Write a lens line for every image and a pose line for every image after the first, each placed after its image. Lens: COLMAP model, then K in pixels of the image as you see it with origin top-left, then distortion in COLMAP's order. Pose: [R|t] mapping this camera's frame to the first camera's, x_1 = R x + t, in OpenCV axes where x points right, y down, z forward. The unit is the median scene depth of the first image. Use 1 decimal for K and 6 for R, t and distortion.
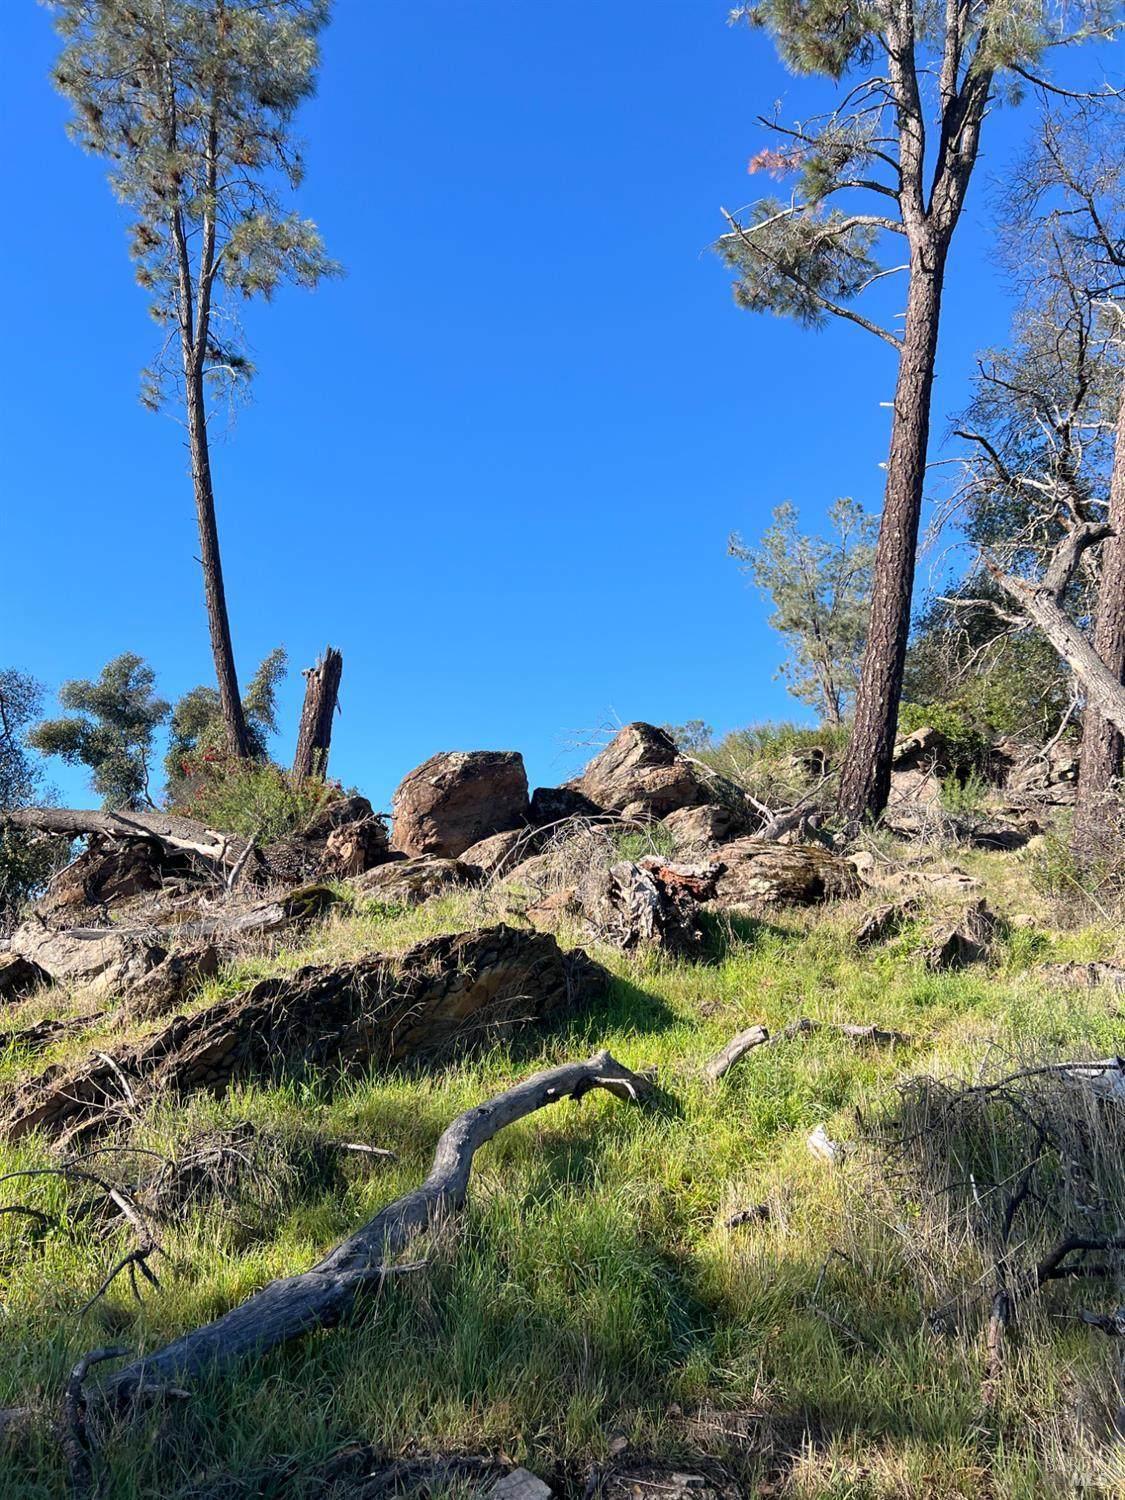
lens RADIAL K [[1067.9, 0, 562.5], [0, 1067.9, 750.0], [0, 0, 1]] dist [0.091126, -0.110171]
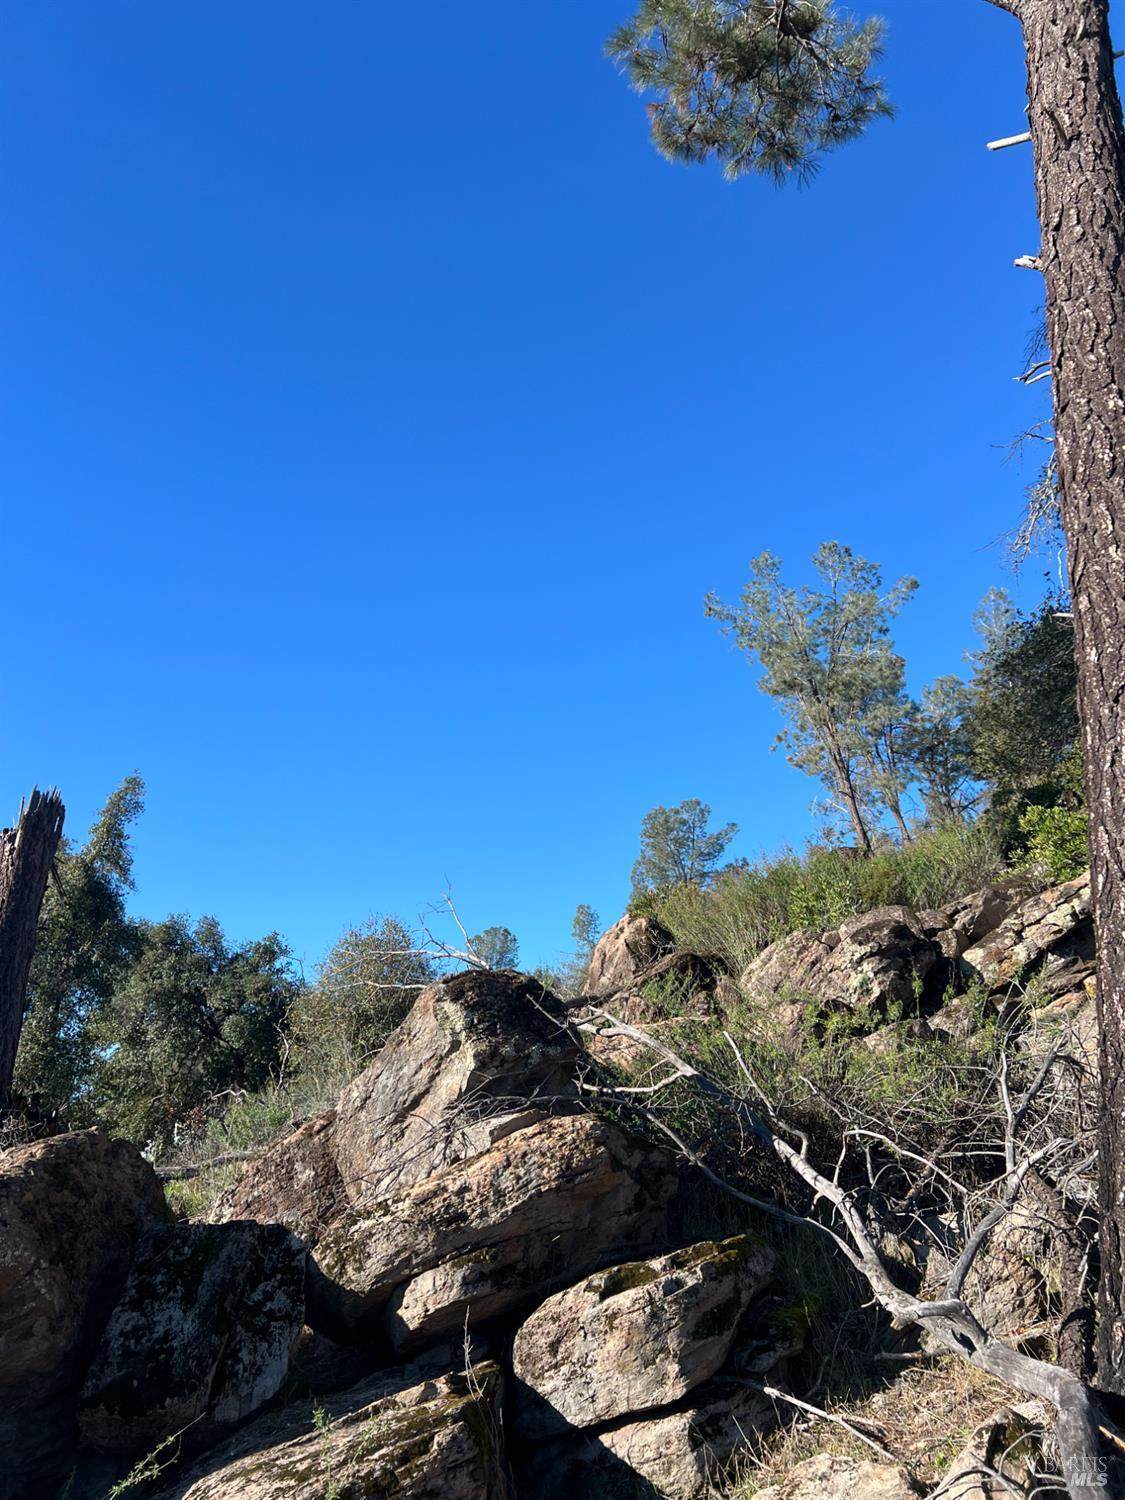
lens RADIAL K [[1067.9, 0, 562.5], [0, 1067.9, 750.0], [0, 0, 1]] dist [0.091126, -0.110171]
pose [[0.995953, -0.089733, 0.005063, 0.040465], [0.089856, 0.992935, -0.077498, -0.025949], [0.001927, 0.077640, 0.996980, 0.231101]]
